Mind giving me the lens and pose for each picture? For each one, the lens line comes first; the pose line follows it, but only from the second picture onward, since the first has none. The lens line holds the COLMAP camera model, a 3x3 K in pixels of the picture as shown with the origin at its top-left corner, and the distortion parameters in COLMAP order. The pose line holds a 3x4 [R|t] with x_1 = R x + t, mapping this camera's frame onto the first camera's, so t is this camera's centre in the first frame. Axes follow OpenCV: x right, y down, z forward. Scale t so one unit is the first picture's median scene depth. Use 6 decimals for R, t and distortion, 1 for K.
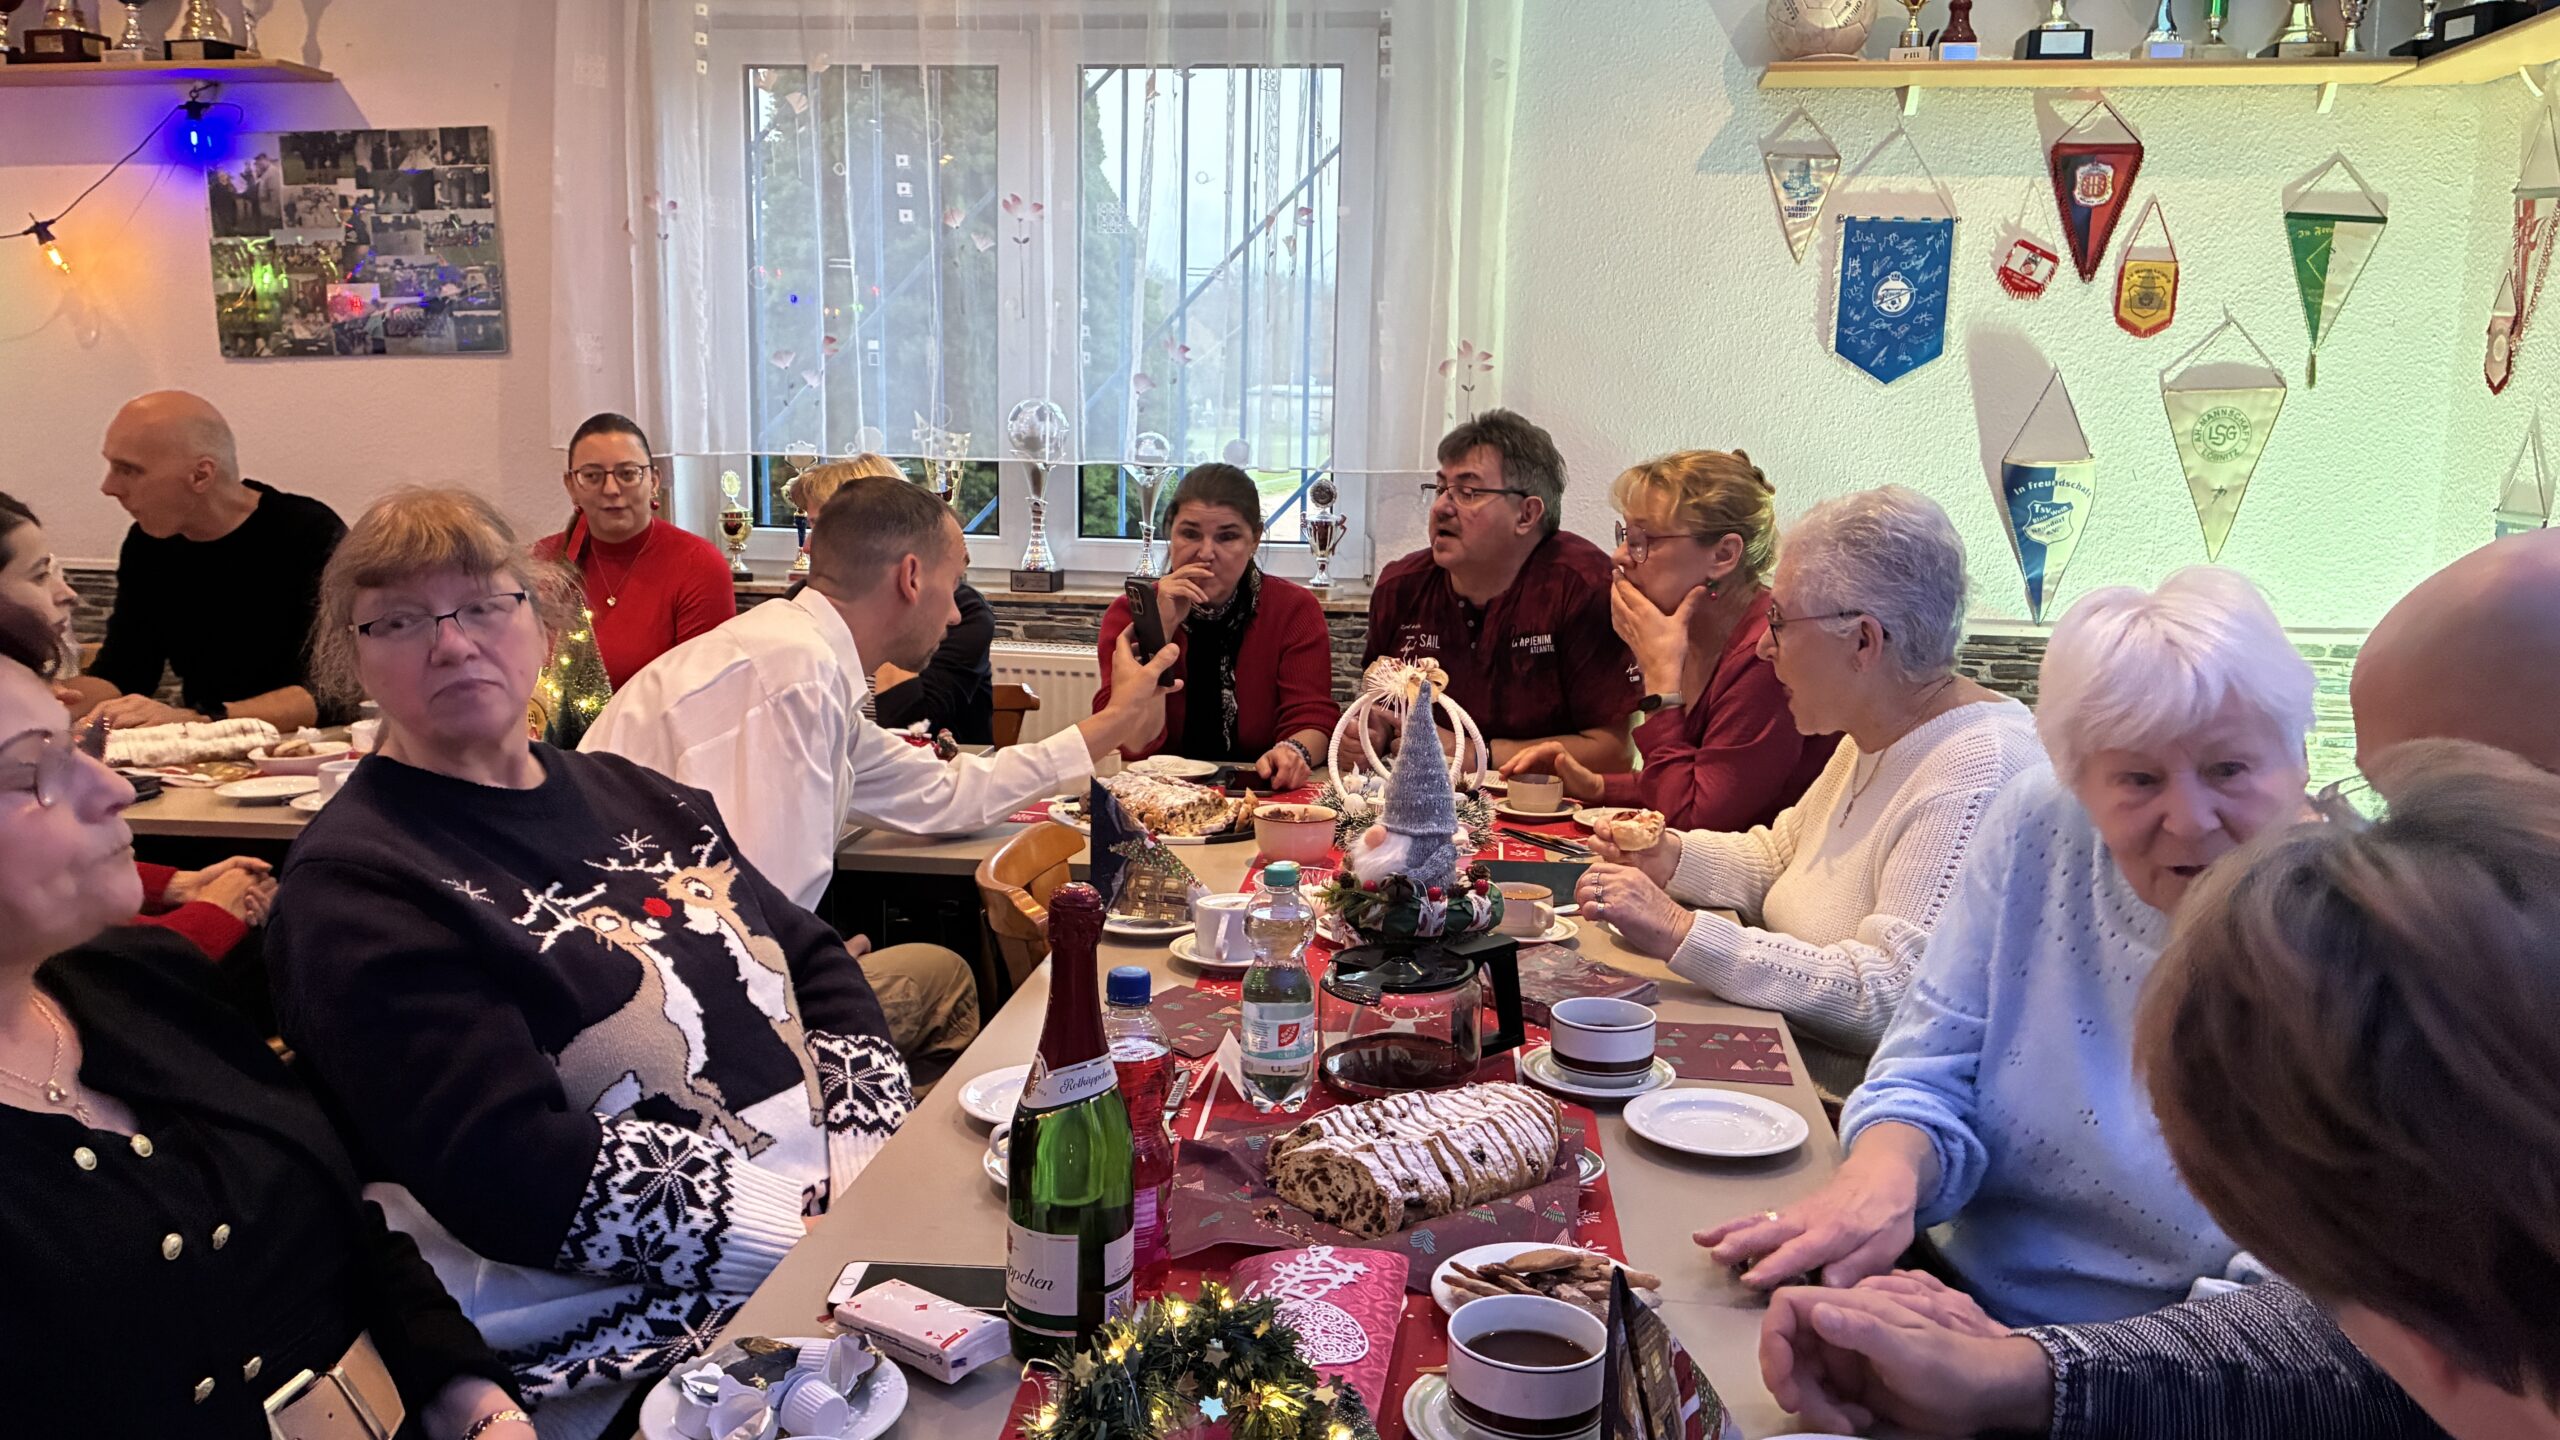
lens RADIAL K [[1940.1, 0, 1265.7], [0, 1940.1, 716.3], [0, 0, 1]] dist [0.032502, -0.007609]
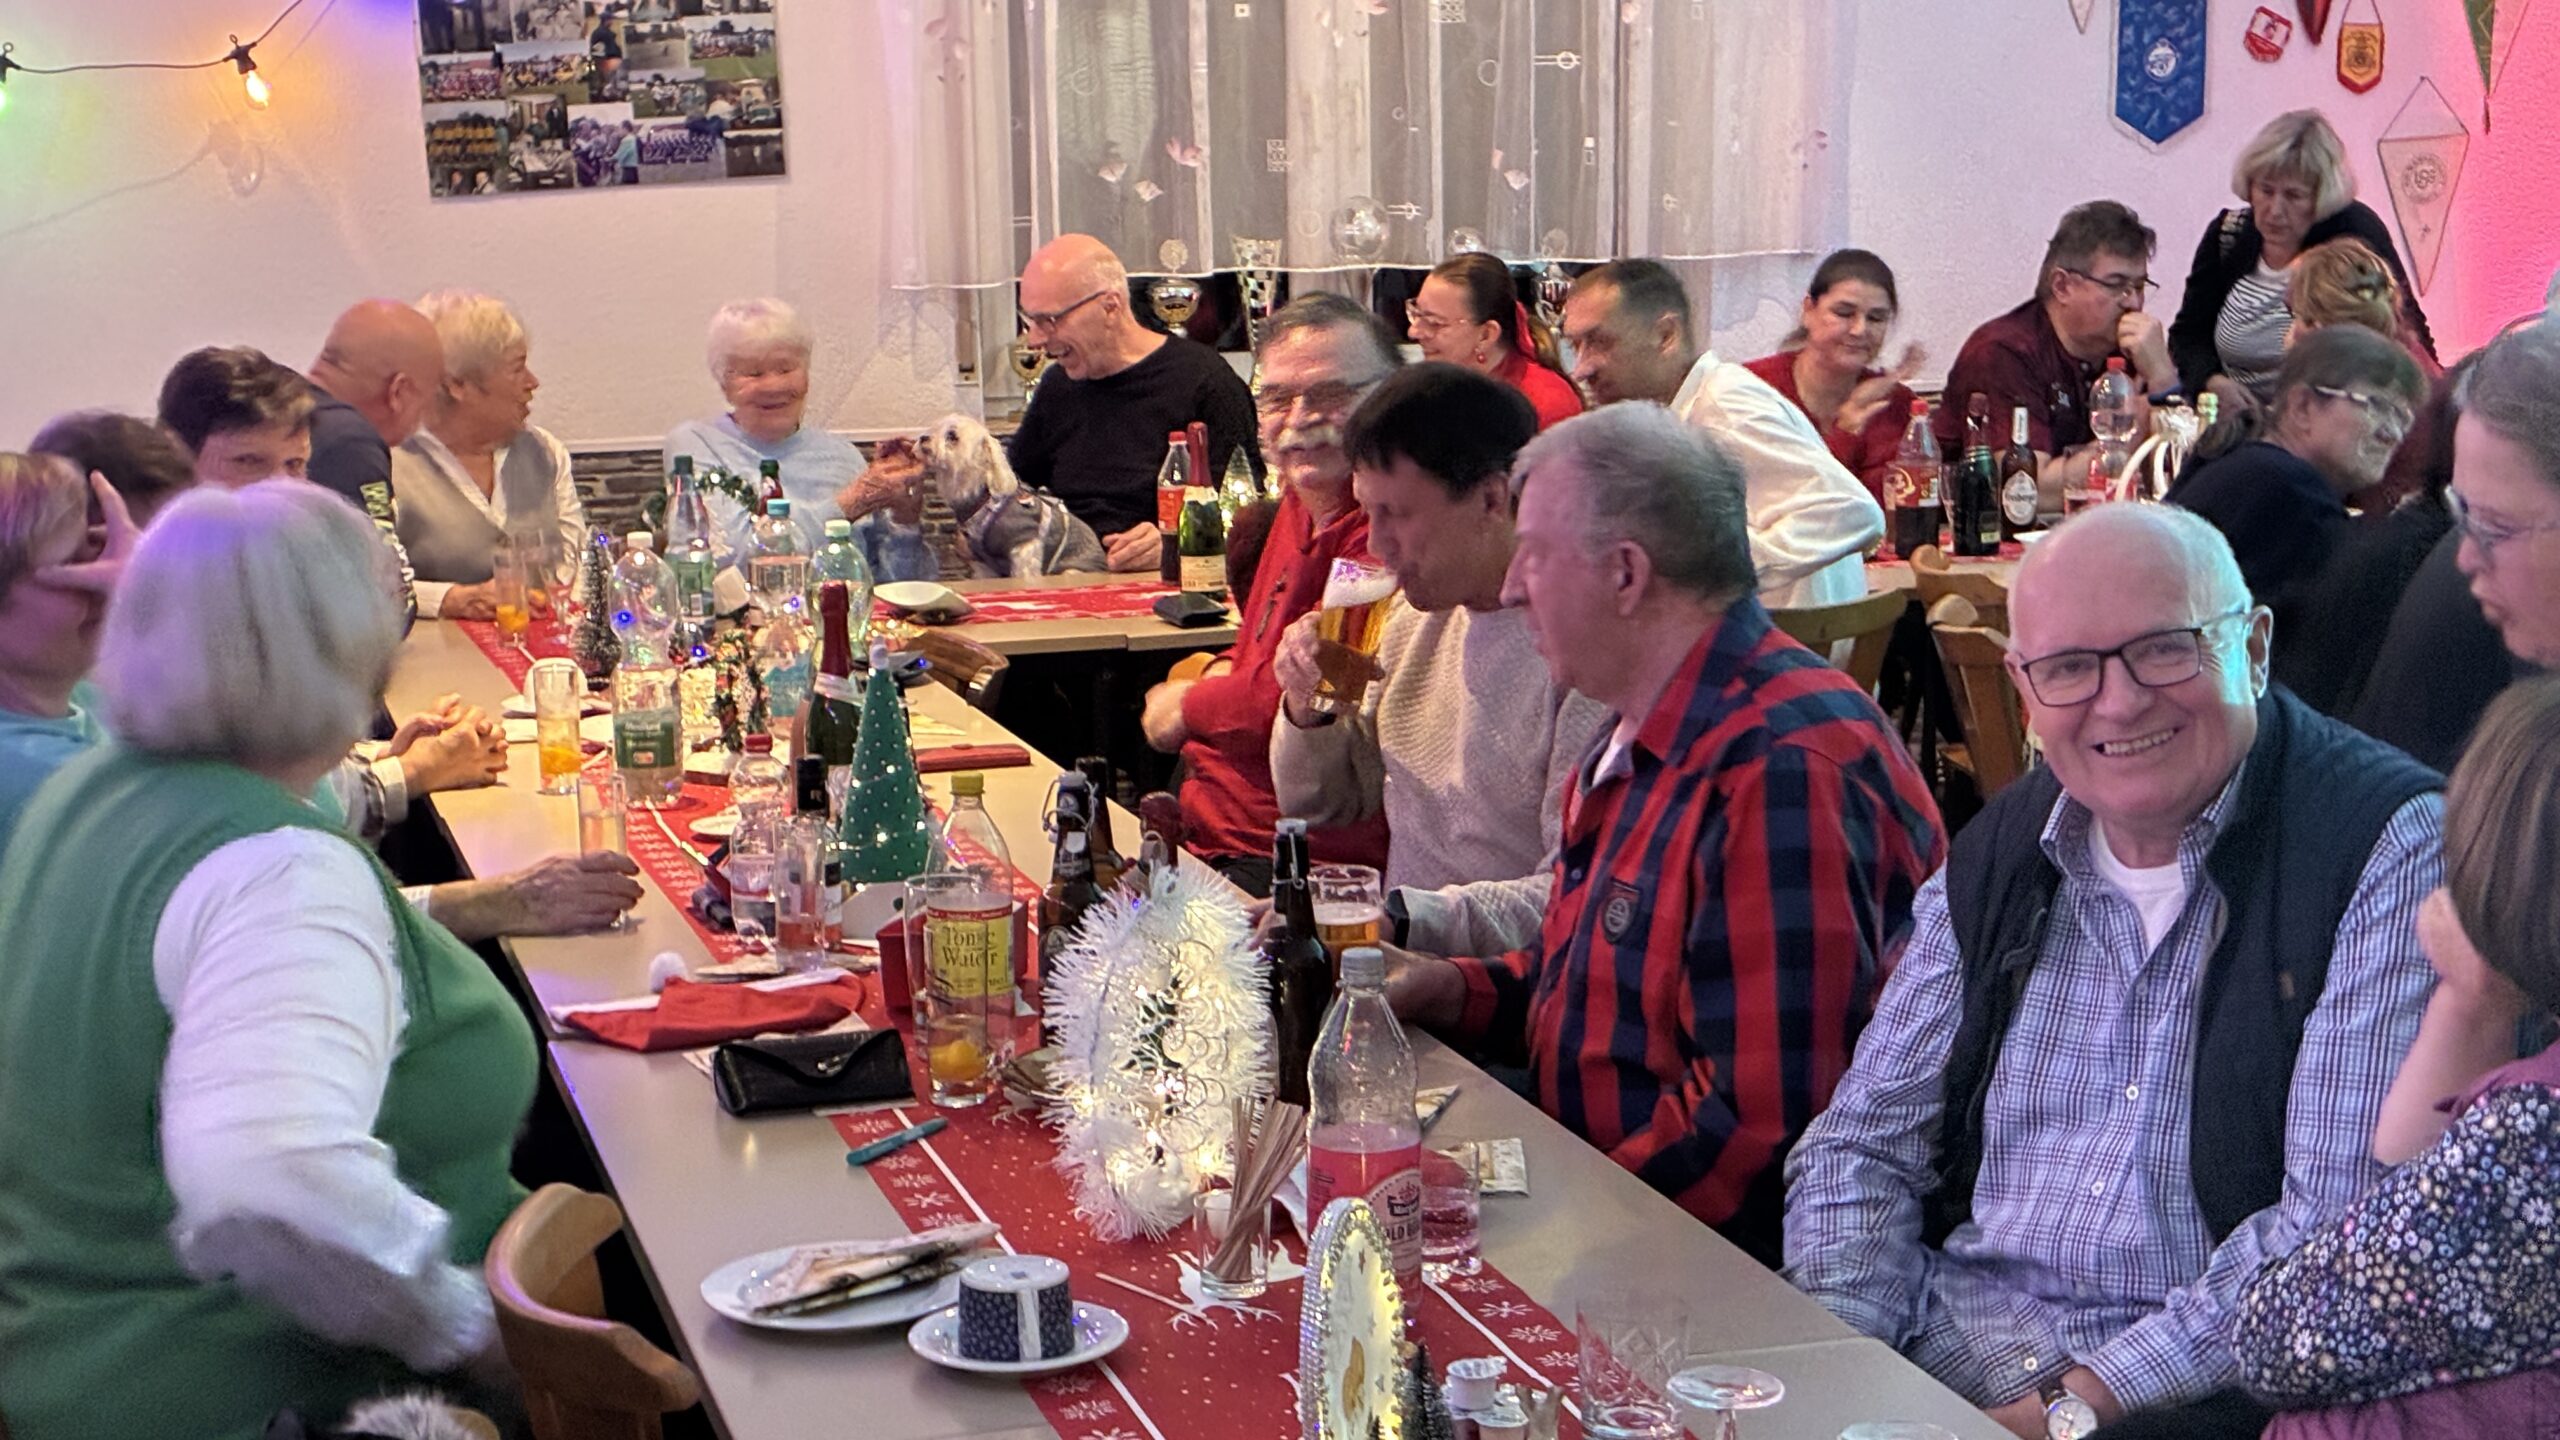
lens RADIAL K [[3797.9, 0, 1281.1], [0, 3797.9, 724.8], [0, 0, 1]] dist [0.195959, -1.024643]
pose [[0.911979, -0.104164, 0.396792, -0.901986], [0.103930, 0.994338, 0.022157, 0.042935], [-0.396853, 0.021032, 0.917641, -0.656958]]
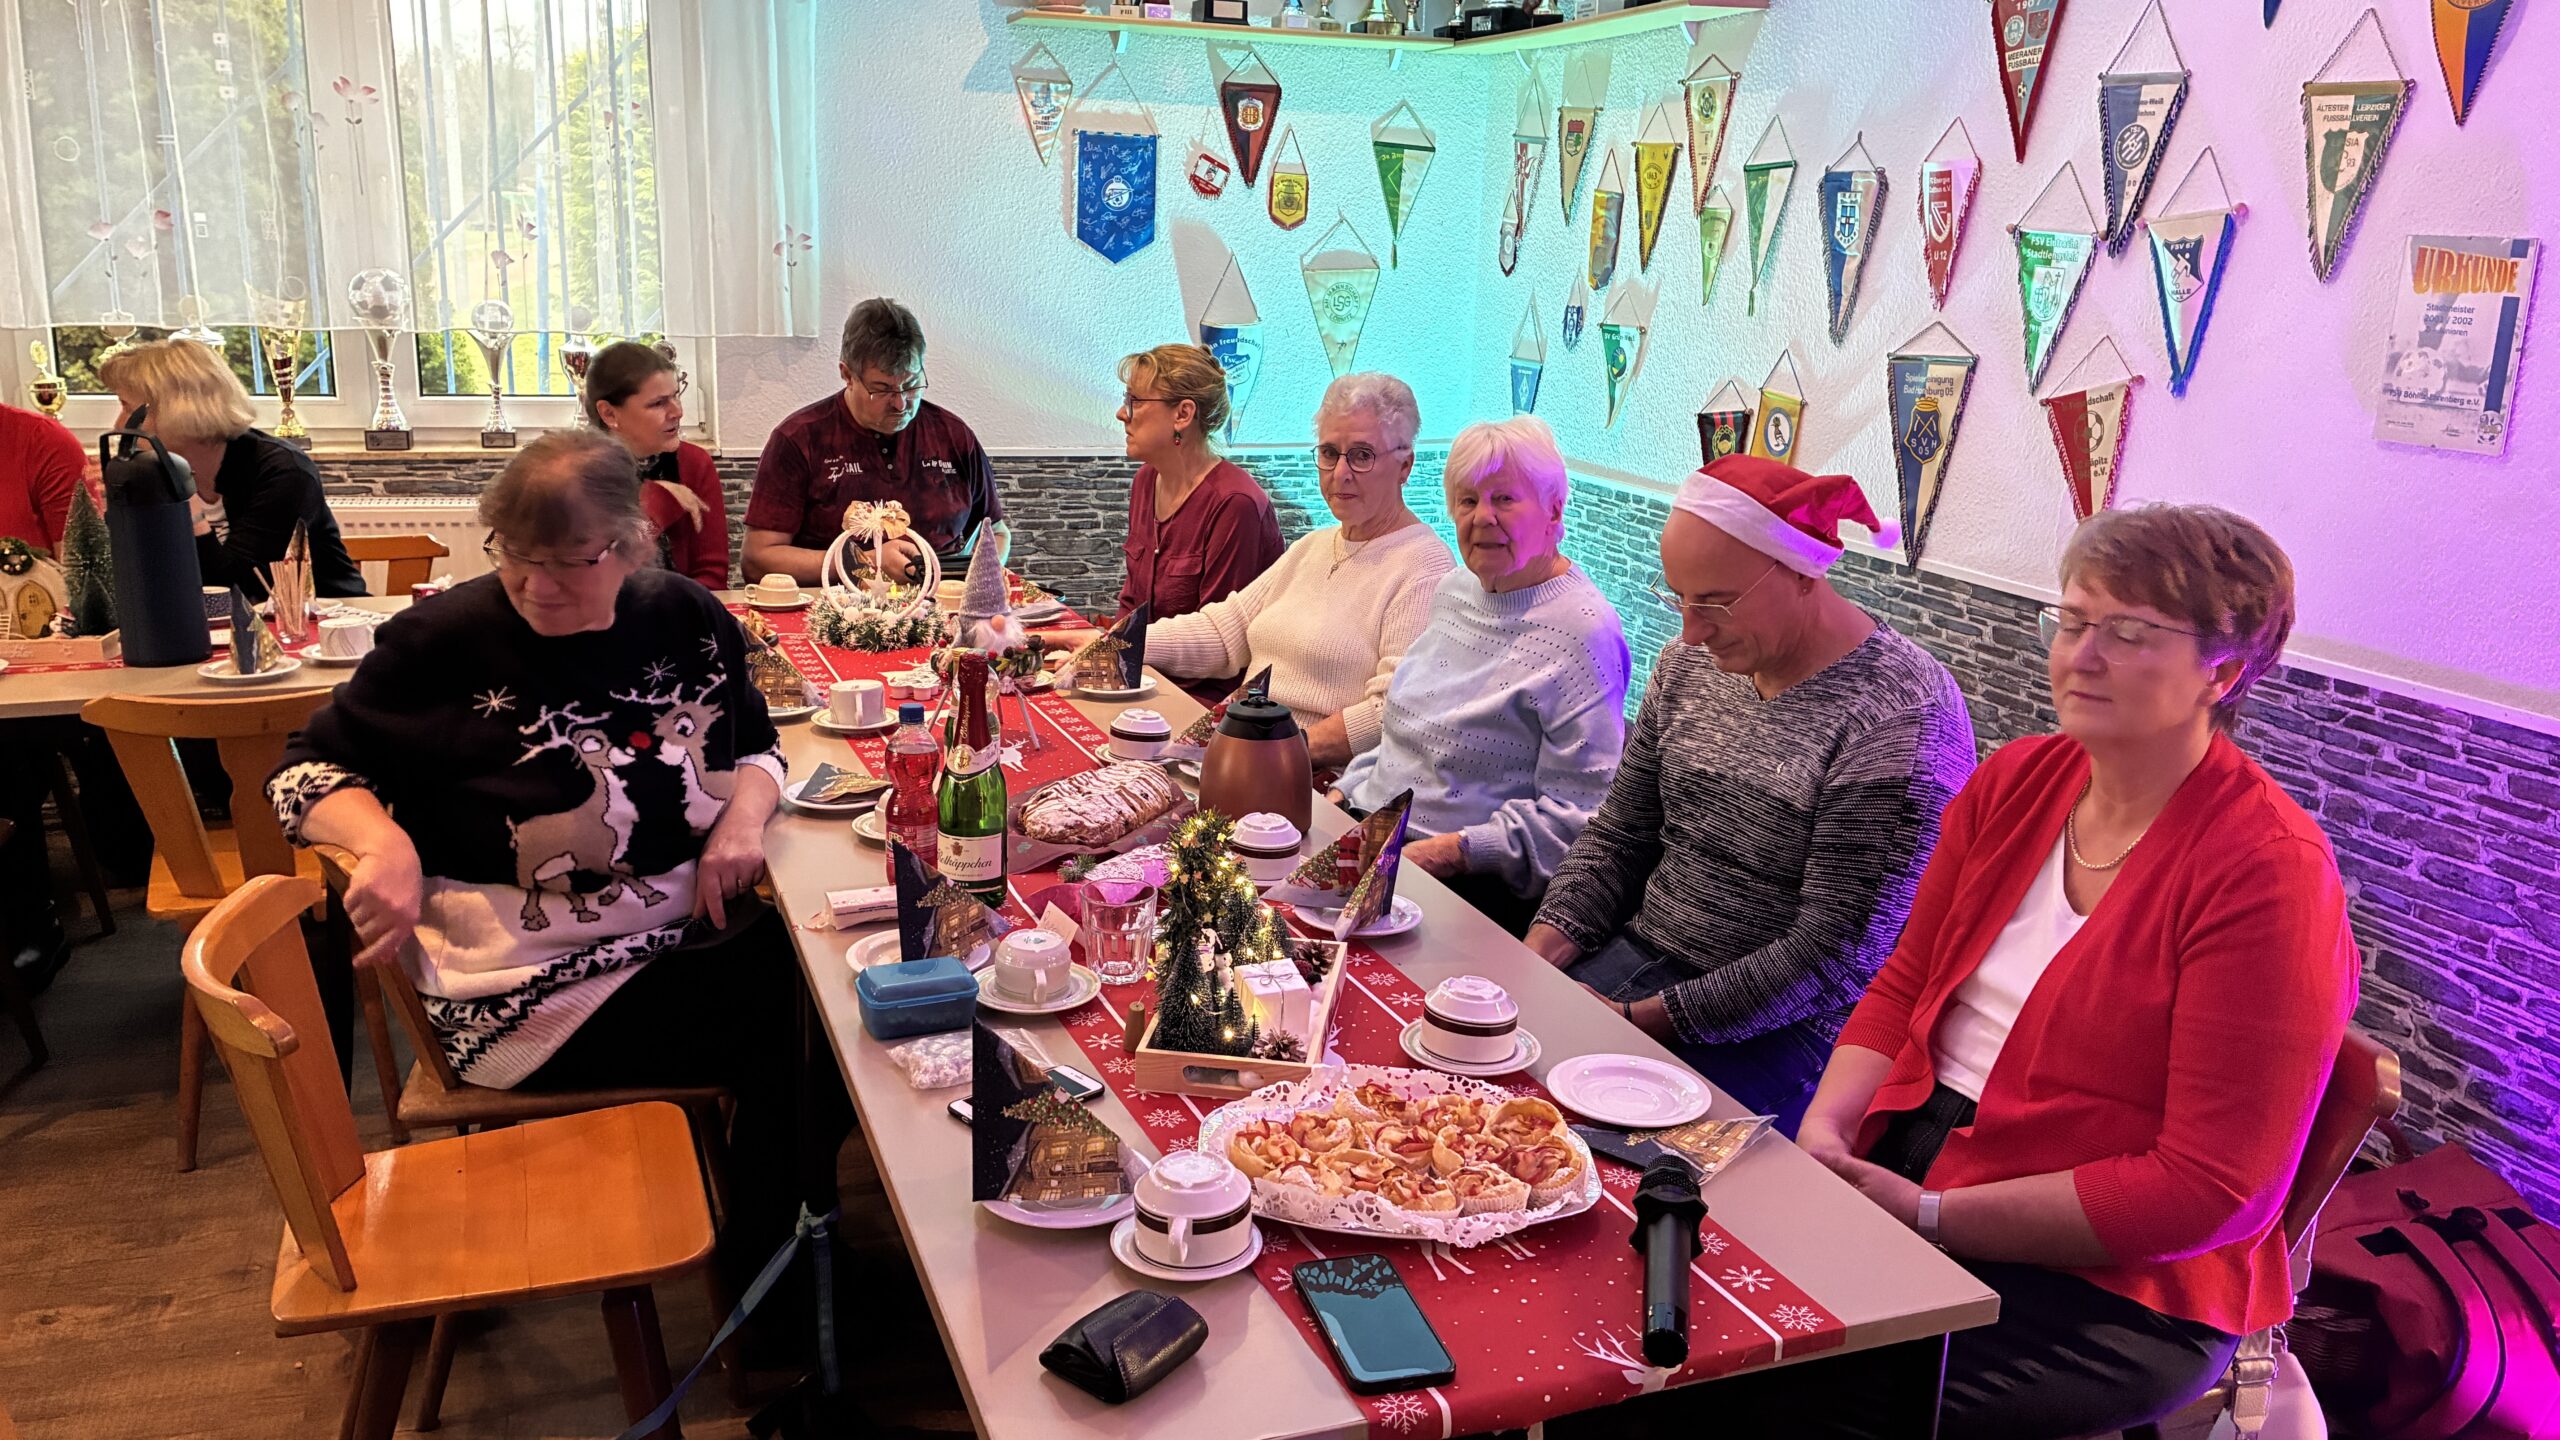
lens RADIAL K [[1927.7, 0, 1268.4], [0, 1927.7, 711.9], [0, 0, 1]] dist [0.037496, -0.032931]
pose [[0.886217, -0.105398, 0.451122, -0.190383], [0.059168, 0.991552, 0.115428, -0.015196], [-0.459477, -0.075602, 0.884966, -0.196383]]
